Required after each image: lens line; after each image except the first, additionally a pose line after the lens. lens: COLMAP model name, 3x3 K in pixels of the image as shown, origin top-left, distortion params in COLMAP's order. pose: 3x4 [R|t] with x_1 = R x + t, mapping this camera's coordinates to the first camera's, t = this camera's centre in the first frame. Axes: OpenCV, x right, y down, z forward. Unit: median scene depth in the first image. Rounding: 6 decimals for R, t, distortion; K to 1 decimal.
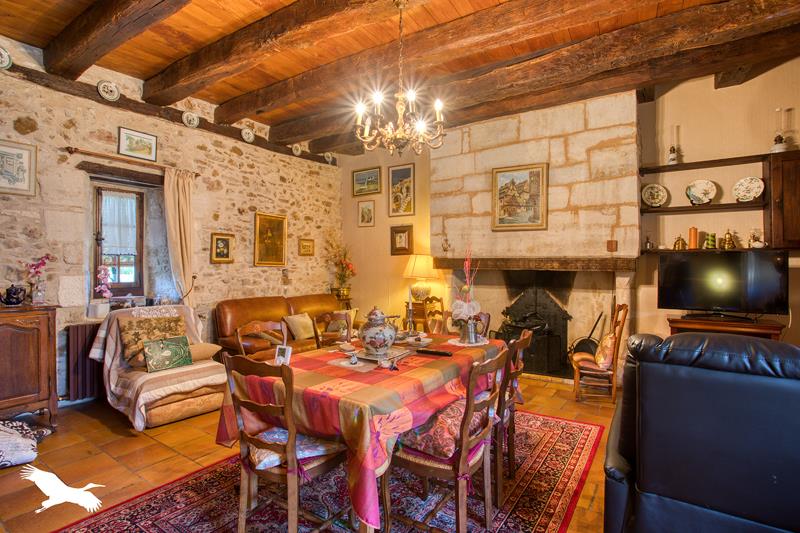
lens RADIAL K [[429.7, 0, 403.7], [0, 429.7, 267.5], [0, 0, 1]] dist [0.001410, 0.000705]
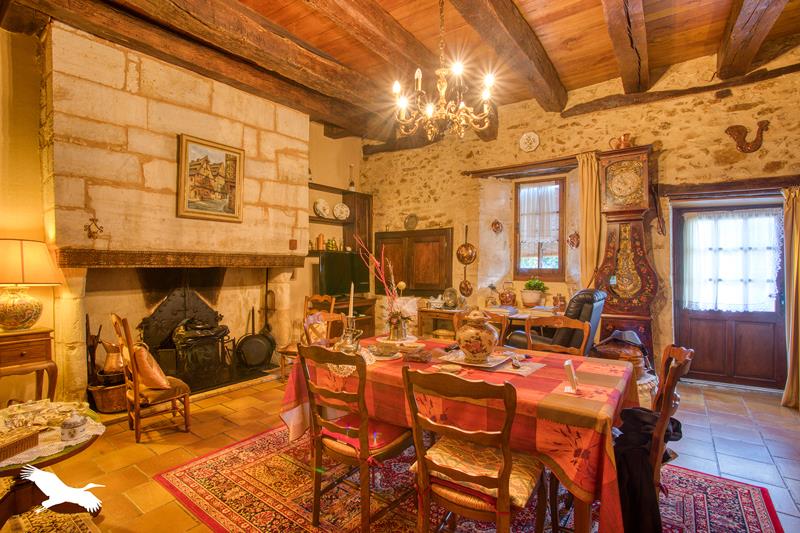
lens RADIAL K [[386.5, 0, 399.7], [0, 386.5, 262.3], [0, 0, 1]] dist [-0.002526, 0.000283]
pose [[0.091641, 0.001257, 0.995791, -0.445529], [0.003571, 0.999992, -0.001591, -0.001773], [-0.995786, 0.003702, 0.091636, 0.575844]]
